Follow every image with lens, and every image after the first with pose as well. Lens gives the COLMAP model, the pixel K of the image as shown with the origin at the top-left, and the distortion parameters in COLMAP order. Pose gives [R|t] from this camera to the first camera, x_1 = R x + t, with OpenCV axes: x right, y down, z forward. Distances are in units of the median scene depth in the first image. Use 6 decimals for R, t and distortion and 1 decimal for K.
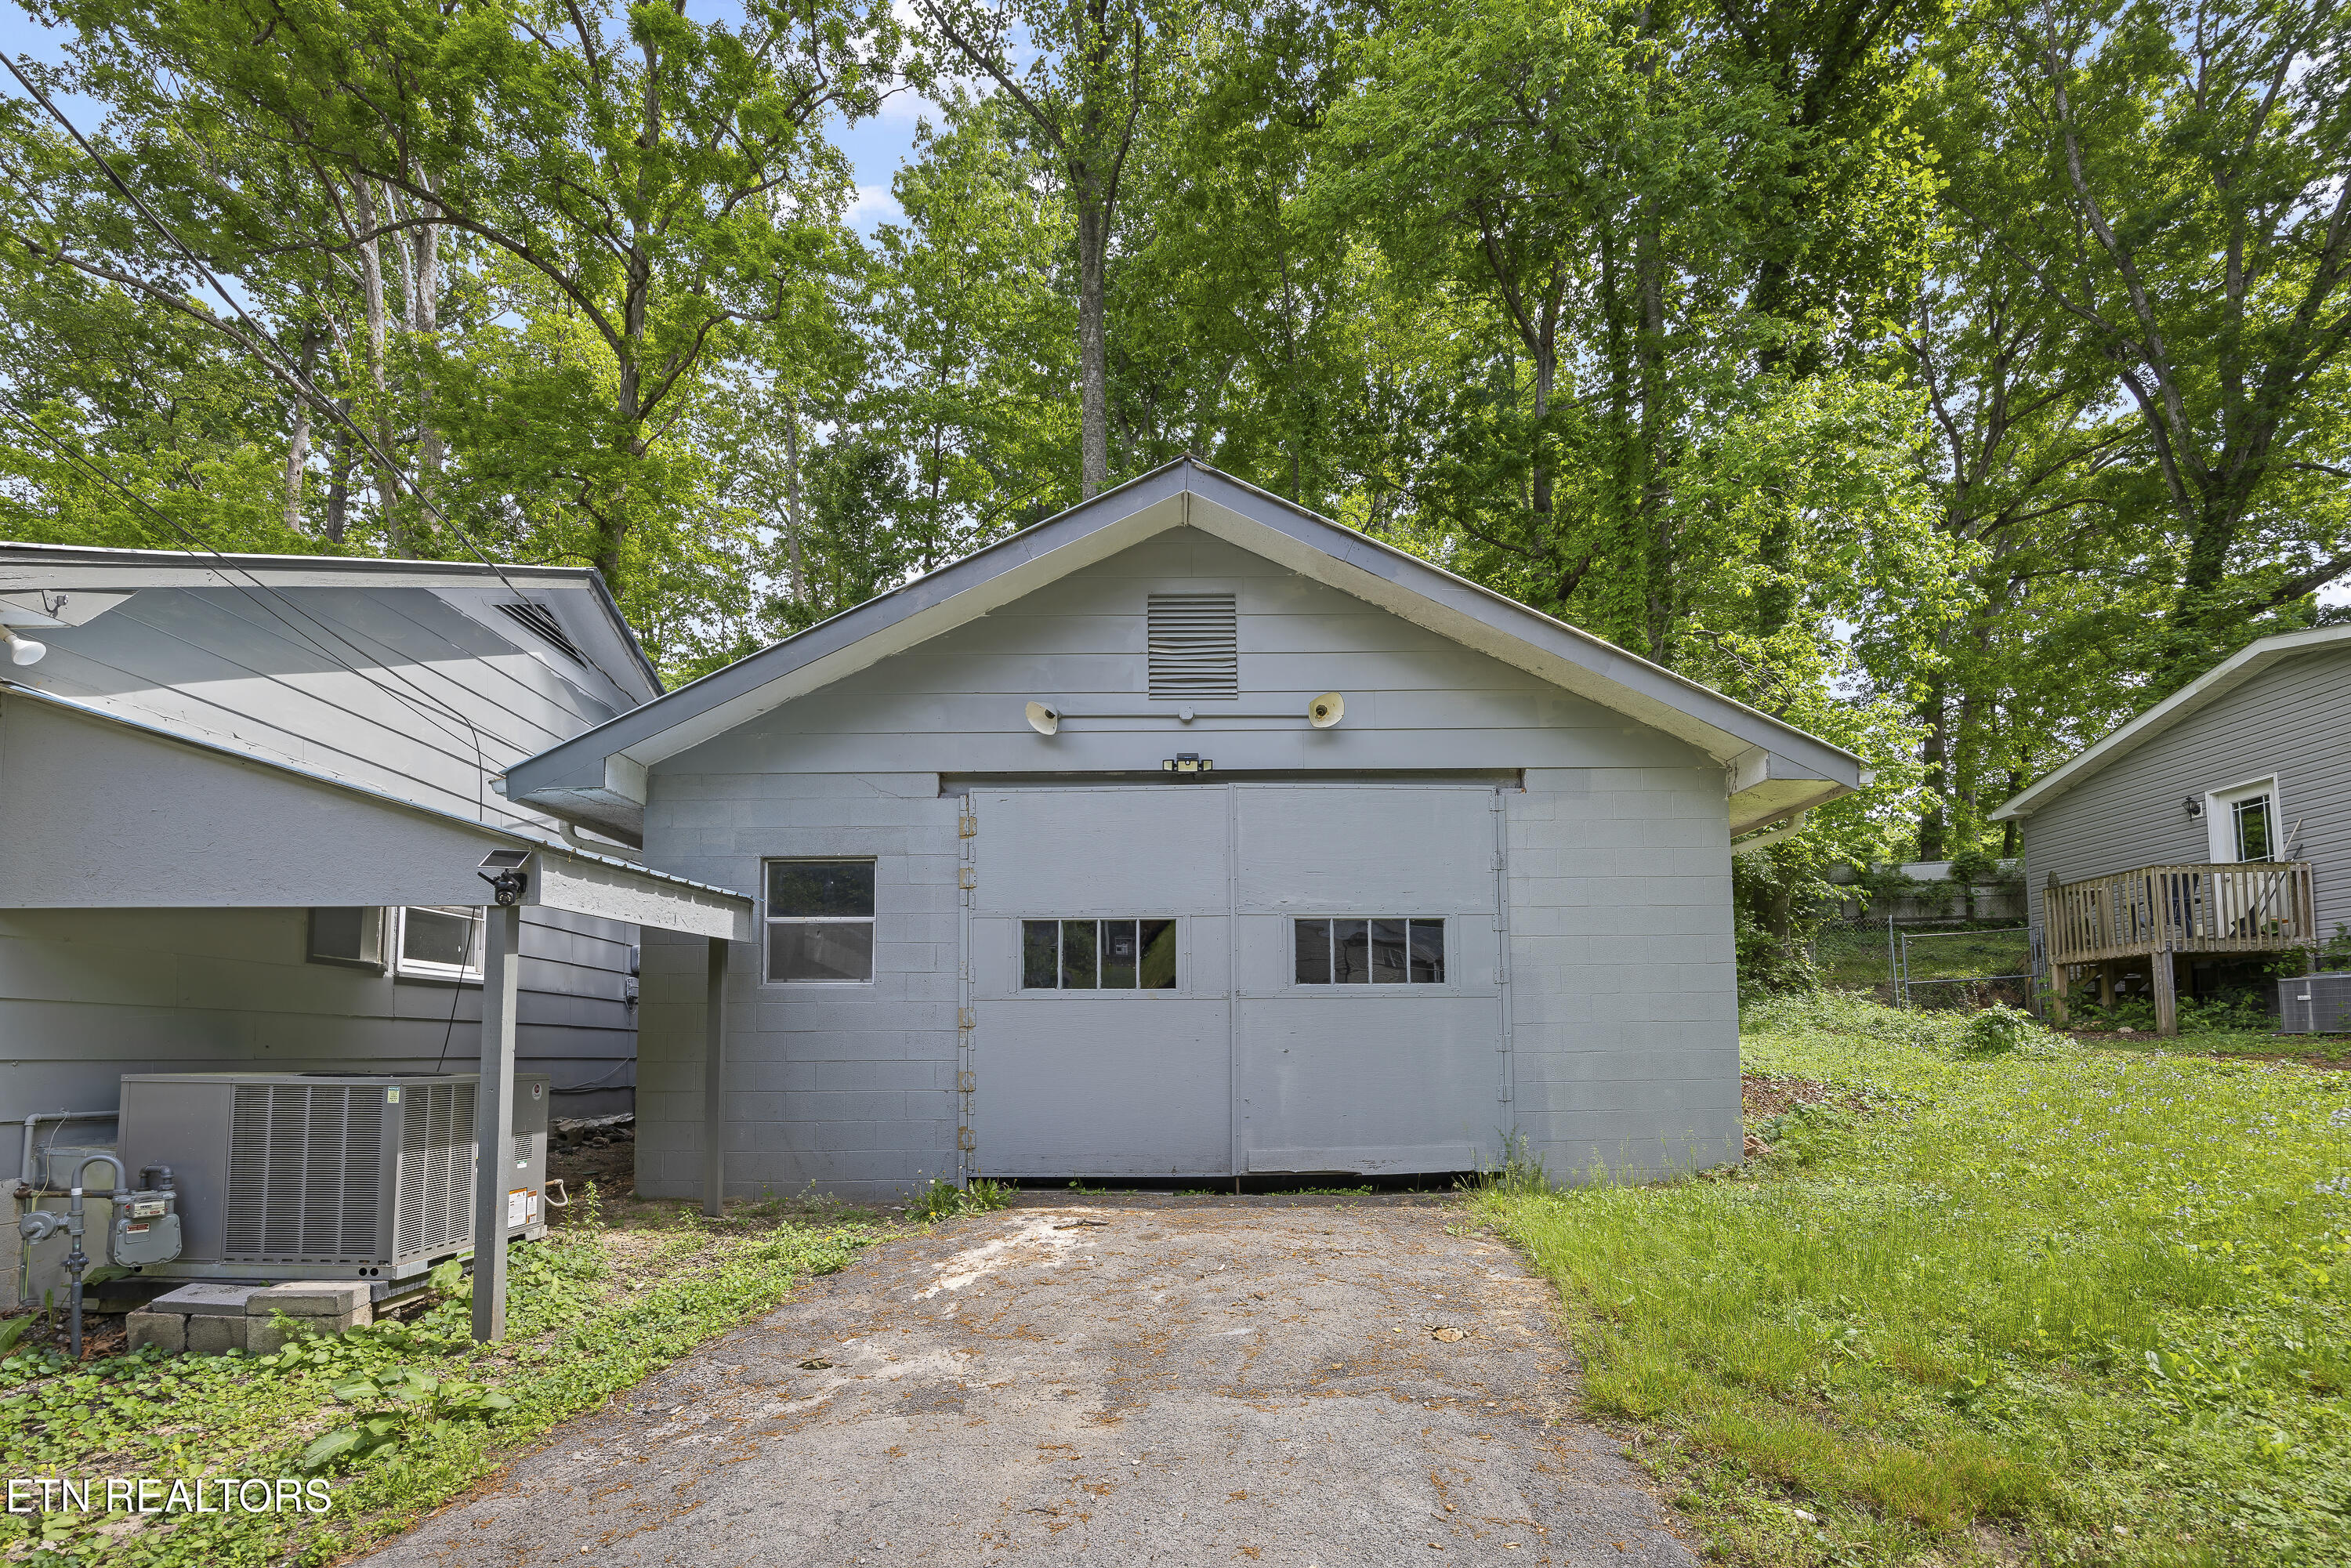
lens RADIAL K [[1100.3, 0, 1192.5], [0, 1100.3, 975.6], [0, 0, 1]] dist [-0.019591, -0.000061]
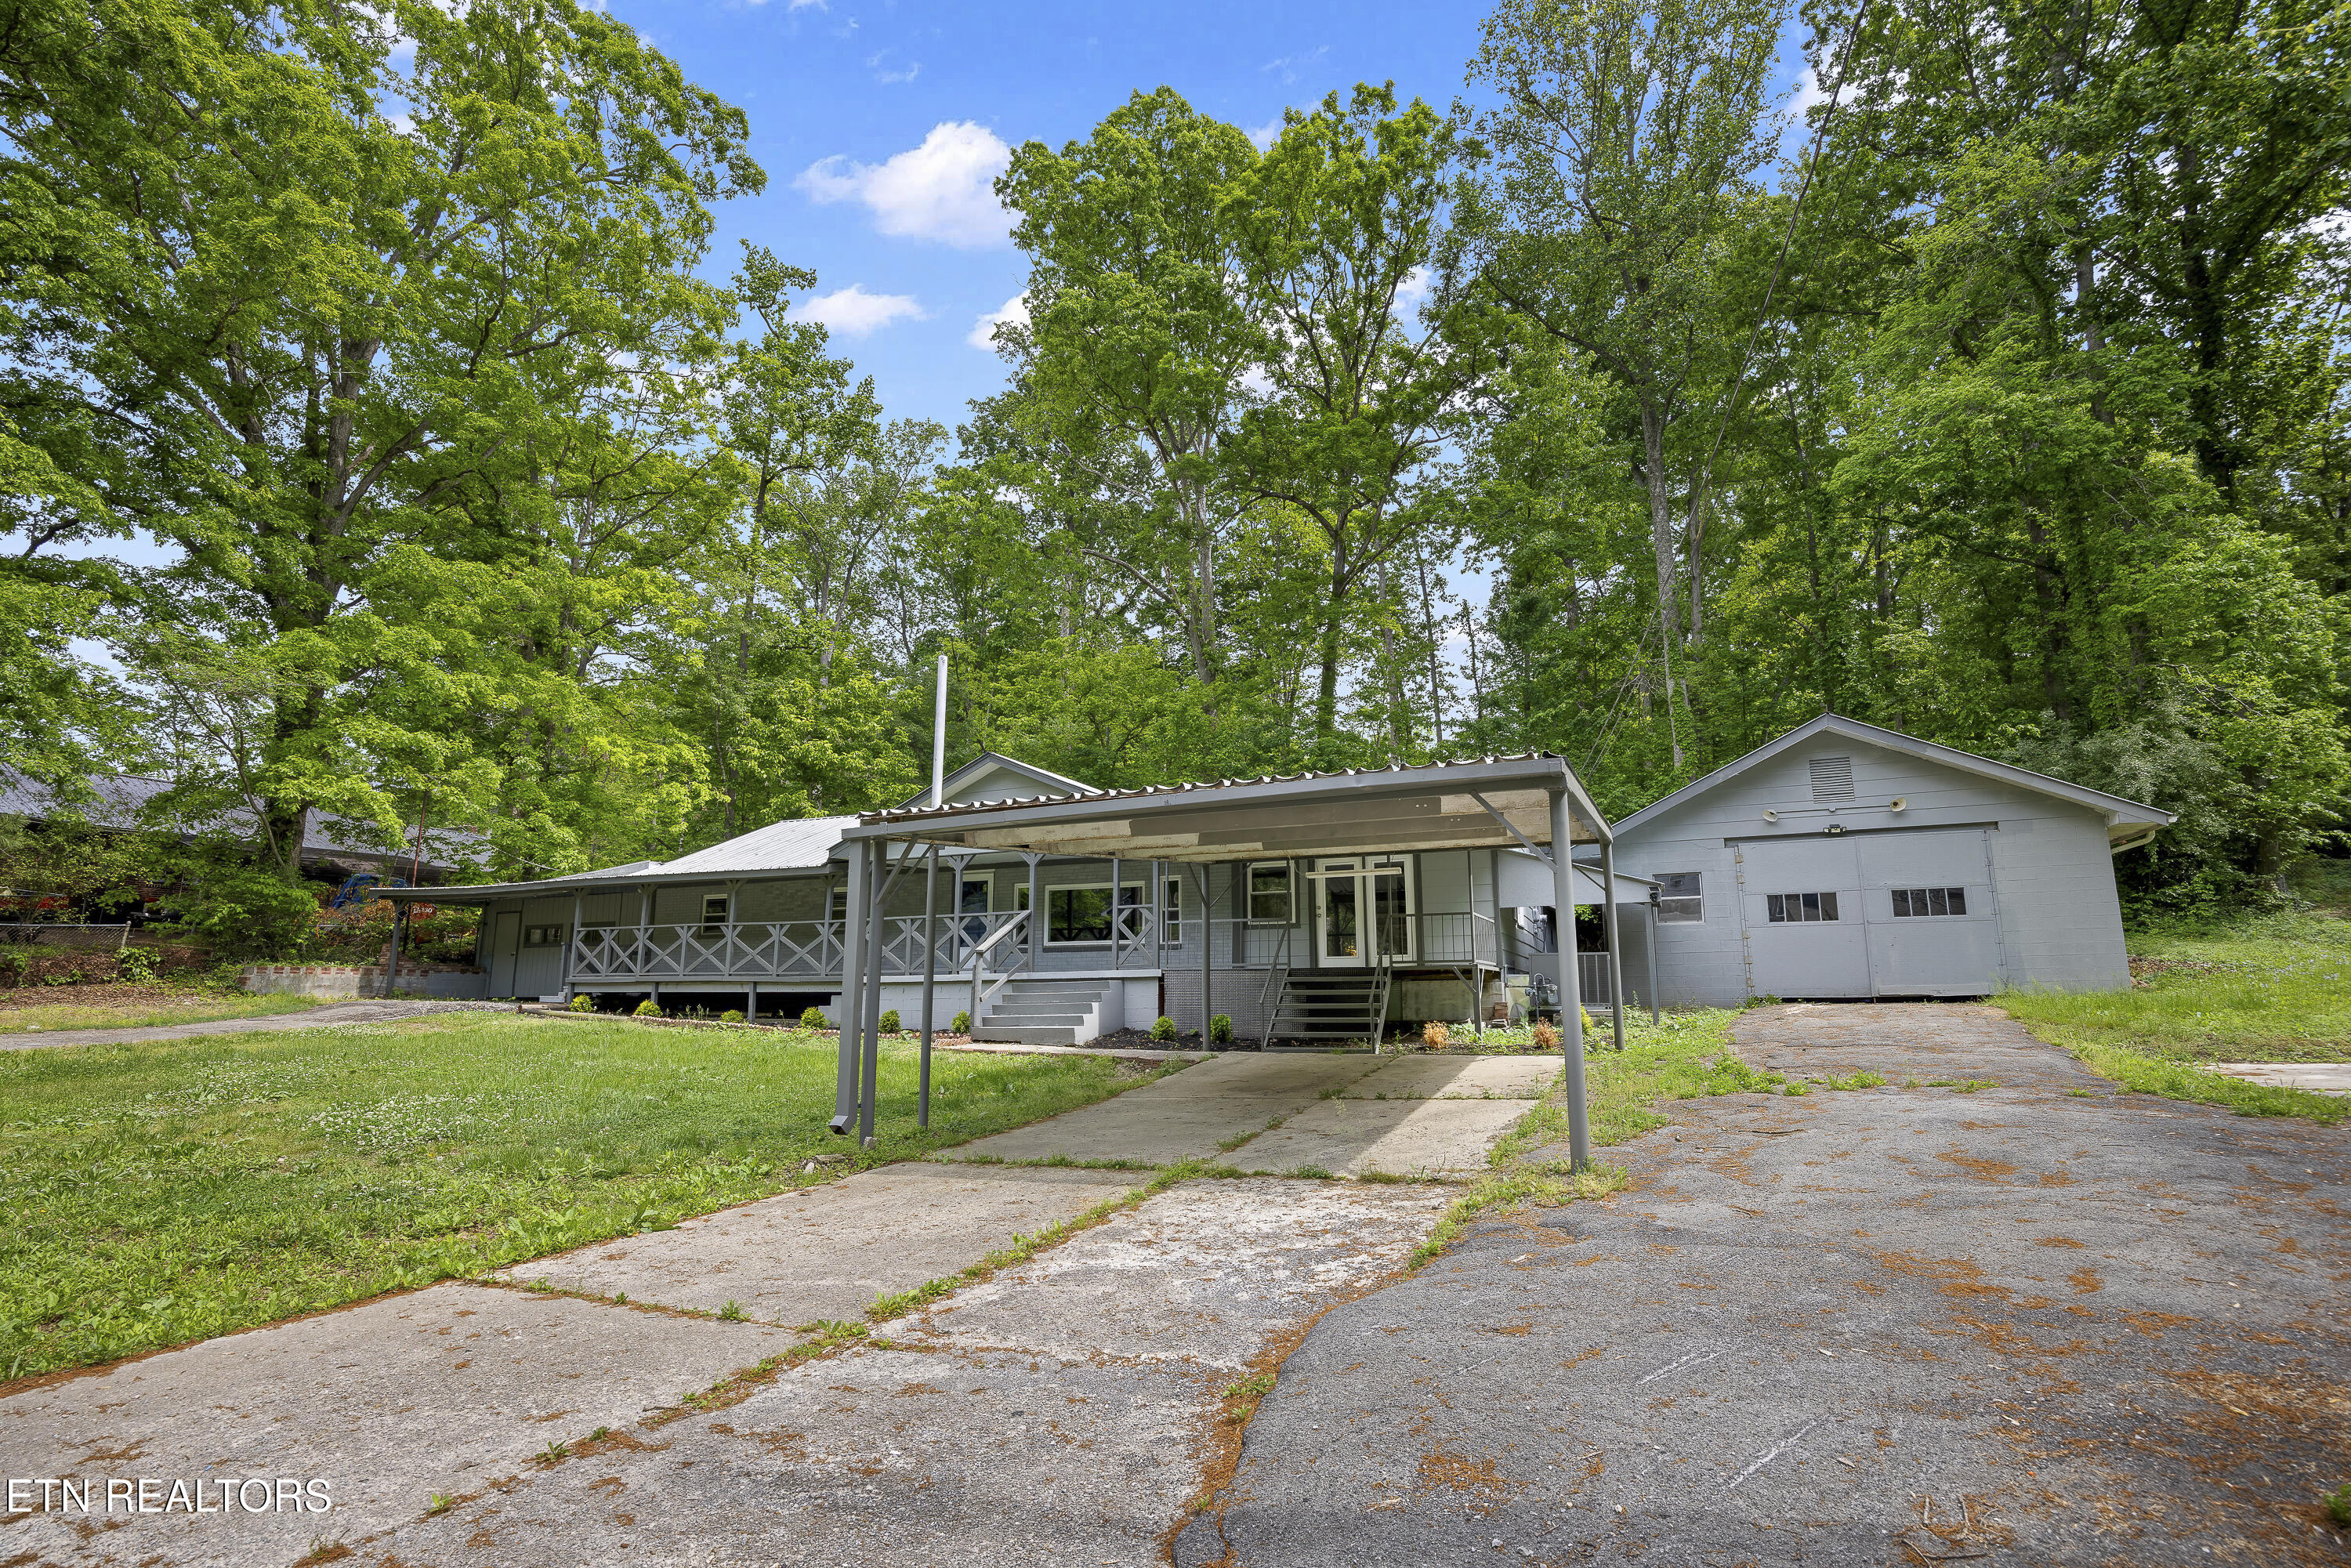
lens RADIAL K [[1098.4, 0, 1181.4], [0, 1098.4, 779.1], [0, 0, 1]] dist [-0.013302, -0.001648]
pose [[0.909090, -0.079036, -0.409033, -0.324660], [0.027085, 0.990975, -0.131286, -0.019919], [0.415718, 0.108272, 0.903026, -1.844297]]
